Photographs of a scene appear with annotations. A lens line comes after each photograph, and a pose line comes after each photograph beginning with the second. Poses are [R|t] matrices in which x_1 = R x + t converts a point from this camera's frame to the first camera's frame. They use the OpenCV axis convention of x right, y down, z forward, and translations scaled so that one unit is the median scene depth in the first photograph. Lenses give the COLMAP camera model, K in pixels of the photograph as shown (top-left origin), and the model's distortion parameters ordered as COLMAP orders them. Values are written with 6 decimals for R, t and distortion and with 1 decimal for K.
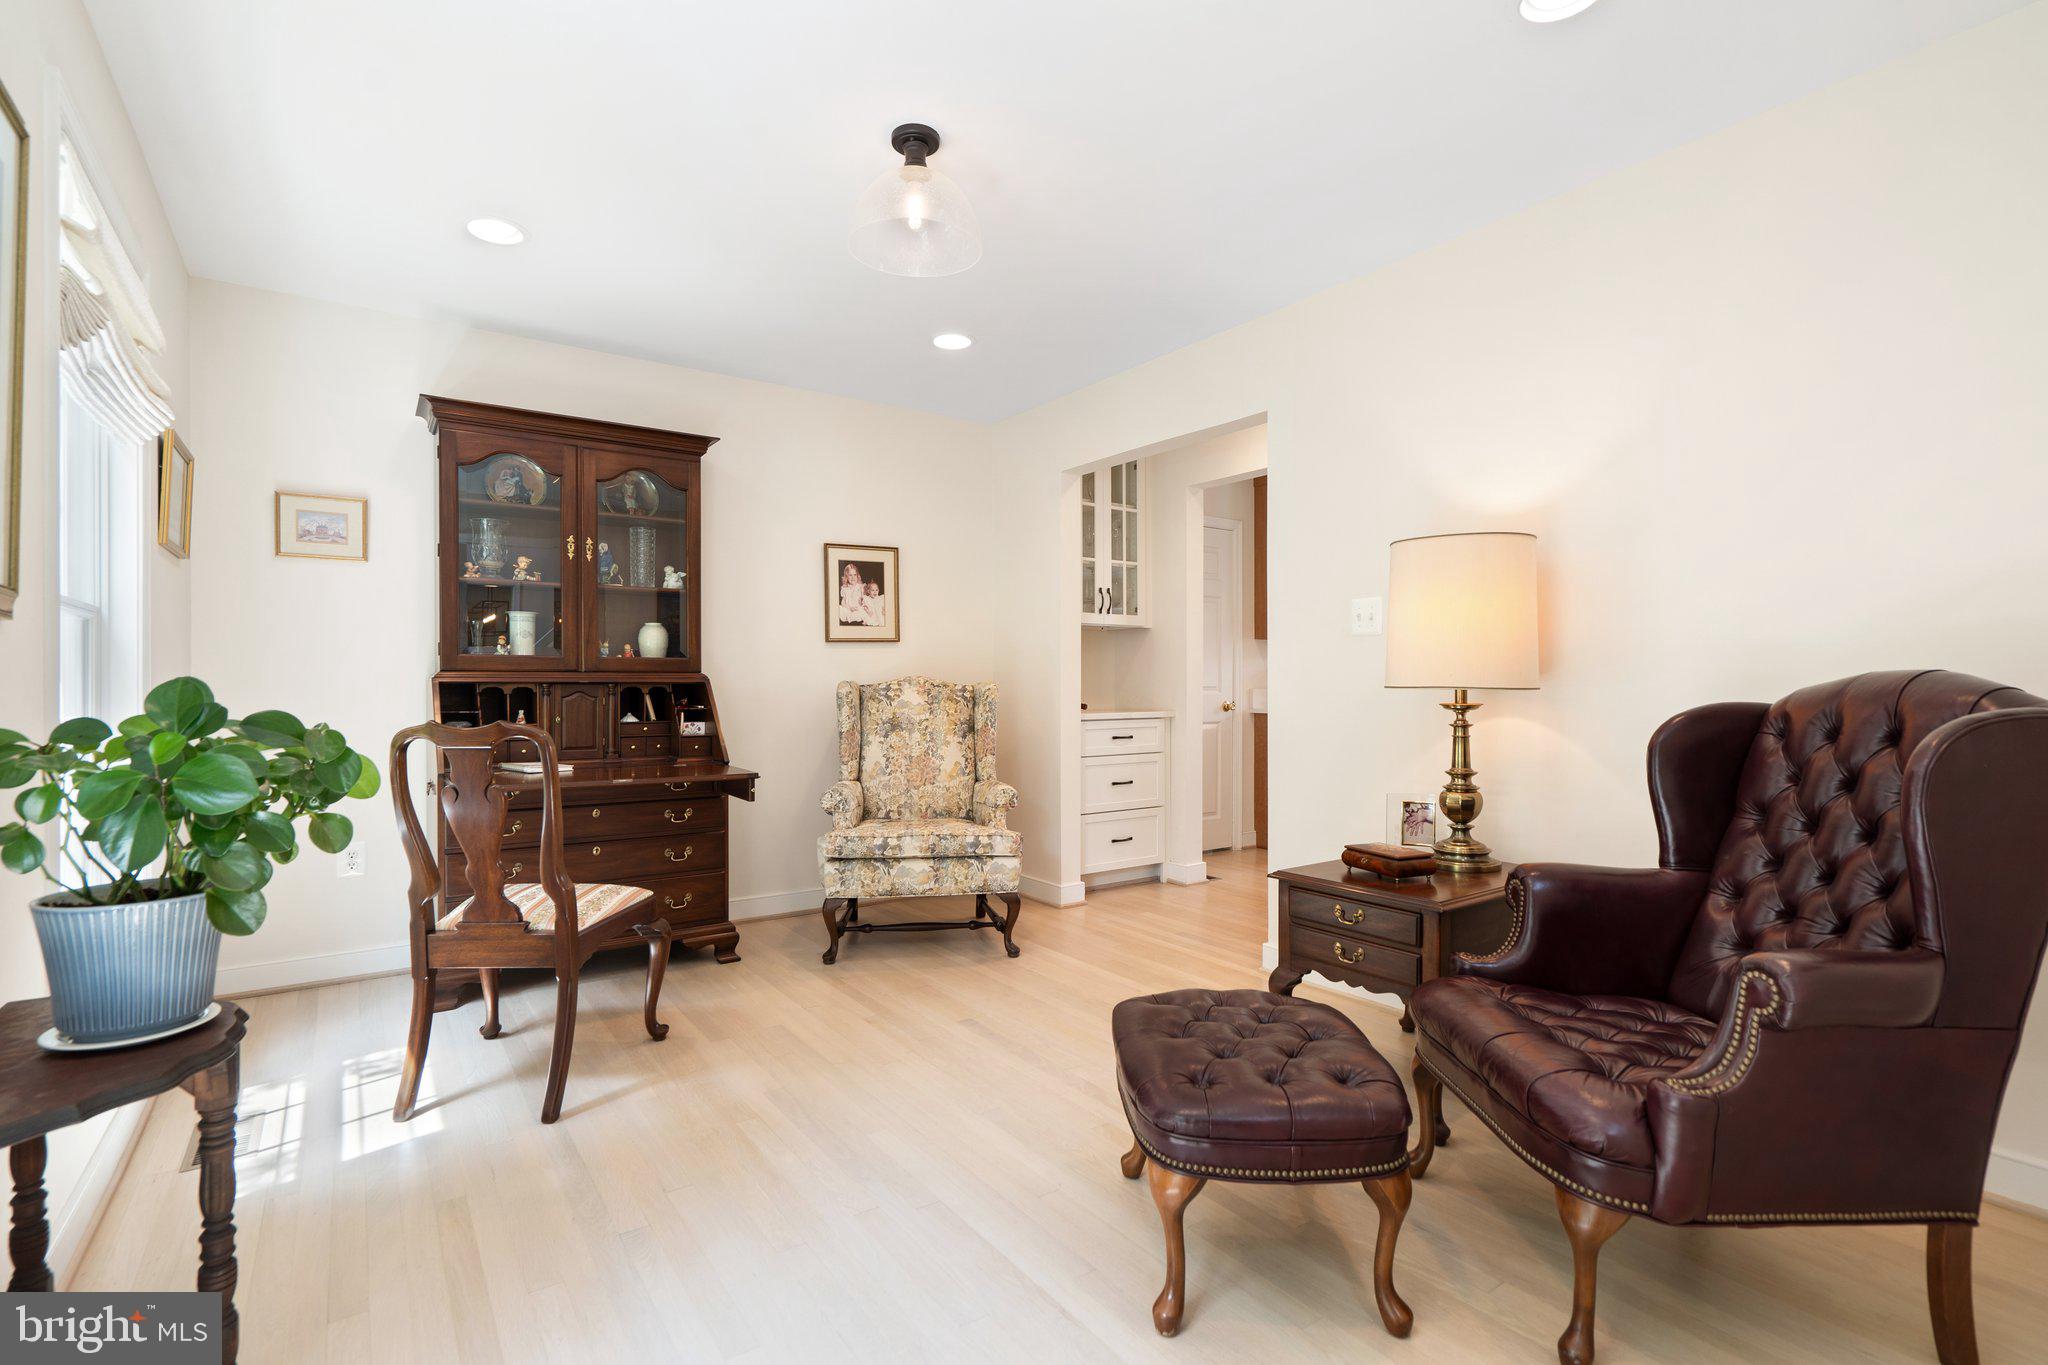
lens RADIAL K [[932.8, 0, 1020.8], [0, 932.8, 689.5], [0, 0, 1]] dist [0.001215, -0.000351]
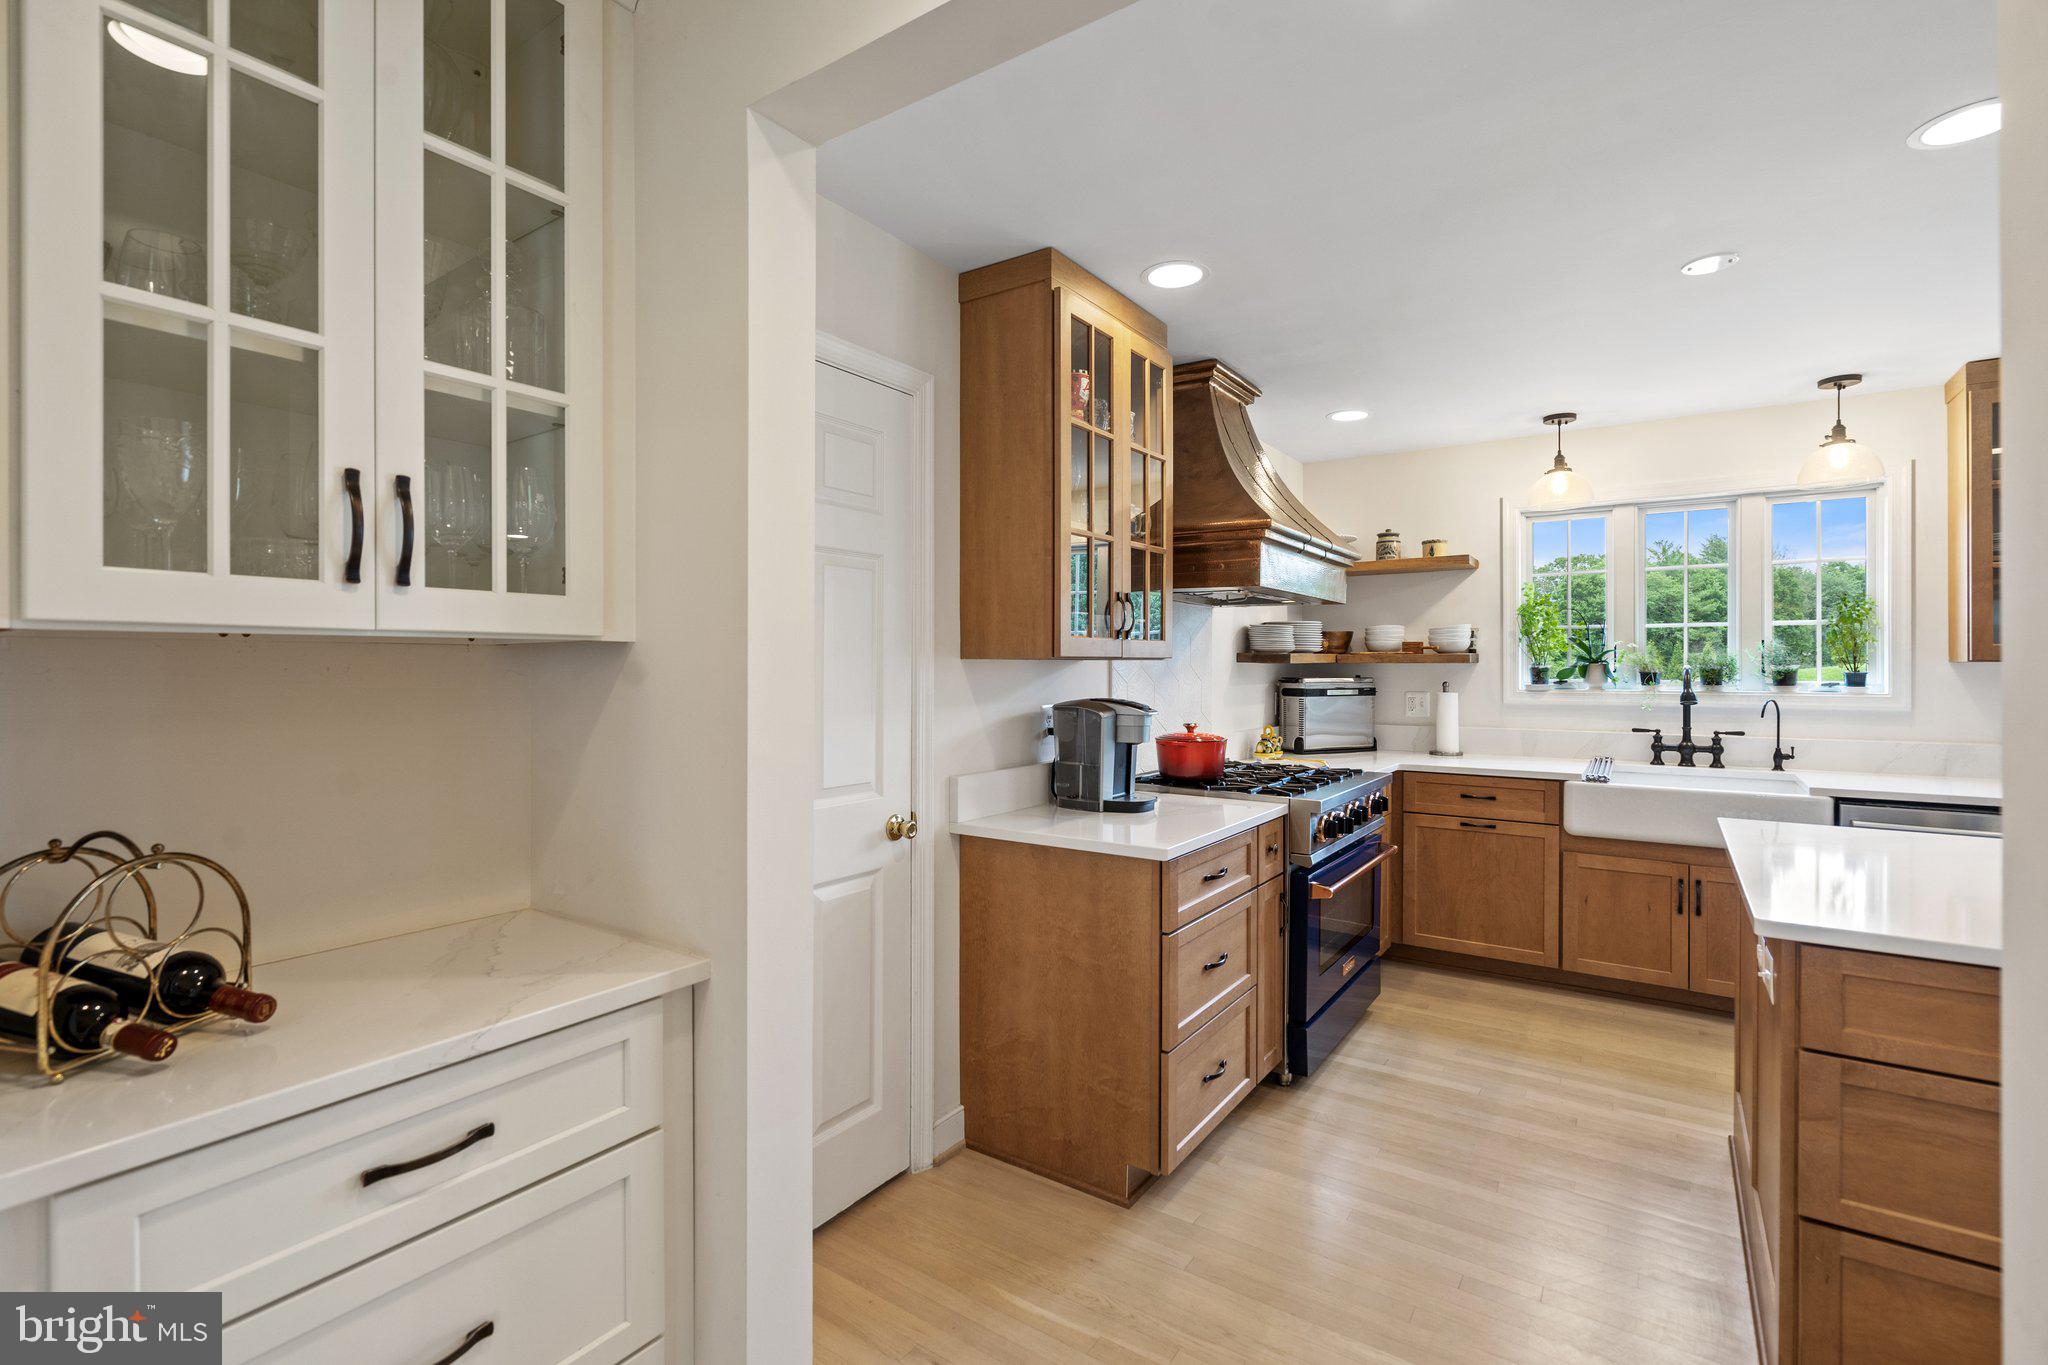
lens RADIAL K [[932.8, 0, 1024.9], [0, 932.8, 675.9], [0, 0, 1]] dist [0.001215, -0.000351]
pose [[0.936583, -0.003040, 0.350434, 0.241051], [0.003534, 0.999993, -0.000769, -0.087389], [-0.350429, 0.001958, 0.936587, 1.104471]]
